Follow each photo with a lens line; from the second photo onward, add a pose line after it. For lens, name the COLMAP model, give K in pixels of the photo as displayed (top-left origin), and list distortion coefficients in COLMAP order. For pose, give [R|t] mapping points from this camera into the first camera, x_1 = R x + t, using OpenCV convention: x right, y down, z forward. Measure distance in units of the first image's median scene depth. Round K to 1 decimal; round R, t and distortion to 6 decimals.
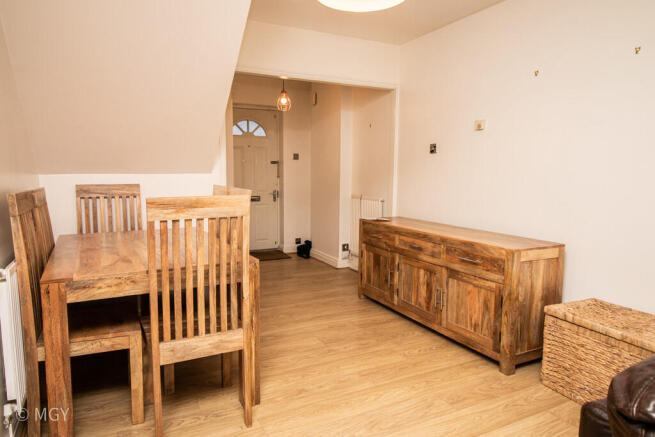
lens RADIAL K [[430.2, 0, 329.3], [0, 430.2, 218.3], [0, 0, 1]] dist [0.012671, -0.005091]
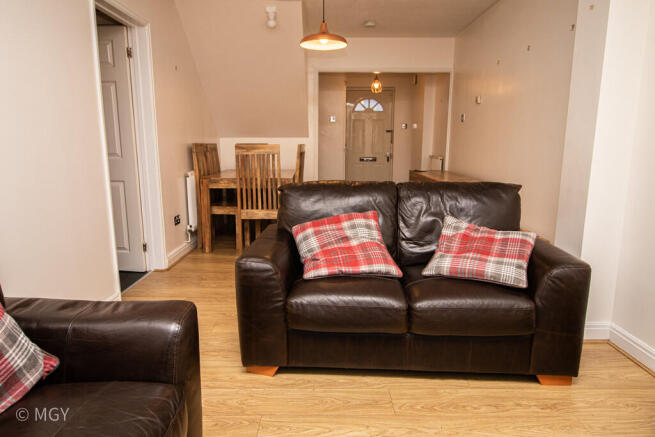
lens RADIAL K [[430.2, 0, 326.8], [0, 430.2, 219.5], [0, 0, 1]] dist [0.012671, -0.005091]
pose [[0.892217, 0.081676, -0.444160, 0.615899], [-0.051804, 0.995527, 0.079003, 0.083349], [0.448626, -0.047479, 0.892458, -0.499343]]
